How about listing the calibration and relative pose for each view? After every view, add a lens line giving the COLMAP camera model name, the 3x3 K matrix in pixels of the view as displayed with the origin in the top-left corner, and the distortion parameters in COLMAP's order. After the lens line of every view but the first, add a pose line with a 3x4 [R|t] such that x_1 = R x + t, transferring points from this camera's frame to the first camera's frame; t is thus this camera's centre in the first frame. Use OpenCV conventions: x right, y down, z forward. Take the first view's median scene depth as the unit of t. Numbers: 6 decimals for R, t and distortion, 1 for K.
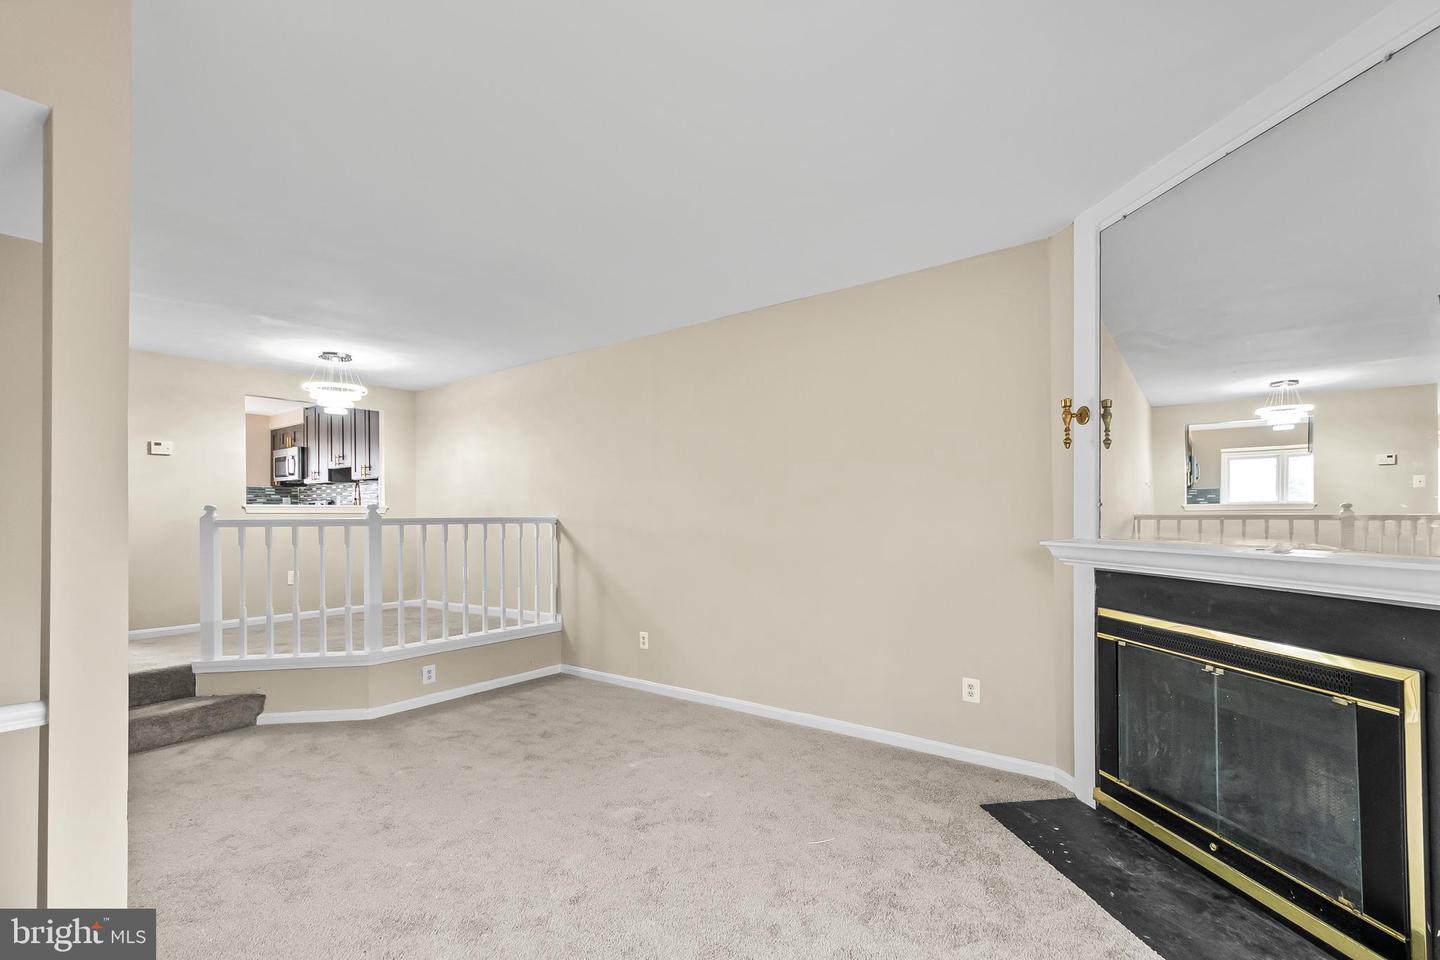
lens RADIAL K [[641.9, 0, 727.7], [0, 641.9, 515.7], [0, 0, 1]] dist [0.010020, 0.000883]
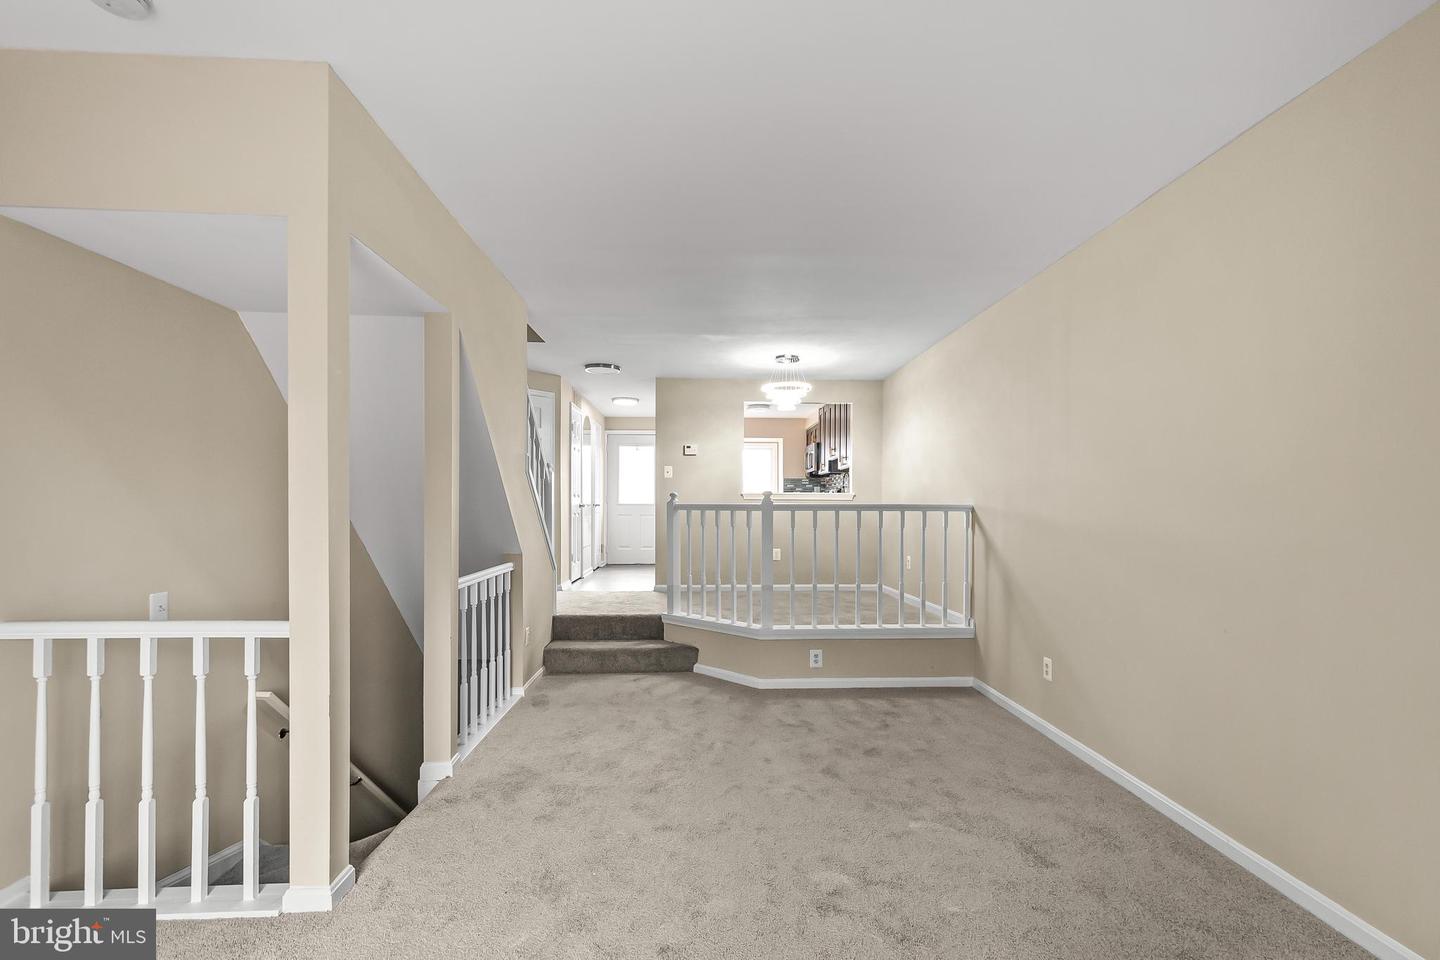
lens RADIAL K [[641.9, 0, 736.1], [0, 641.9, 514.8], [0, 0, 1]] dist [0.010020, 0.000883]
pose [[0.643485, 0.021012, -0.765170, 0.197386], [-0.007209, 0.999745, 0.021391, -0.000396], [0.765424, -0.008249, 0.643473, 0.222779]]
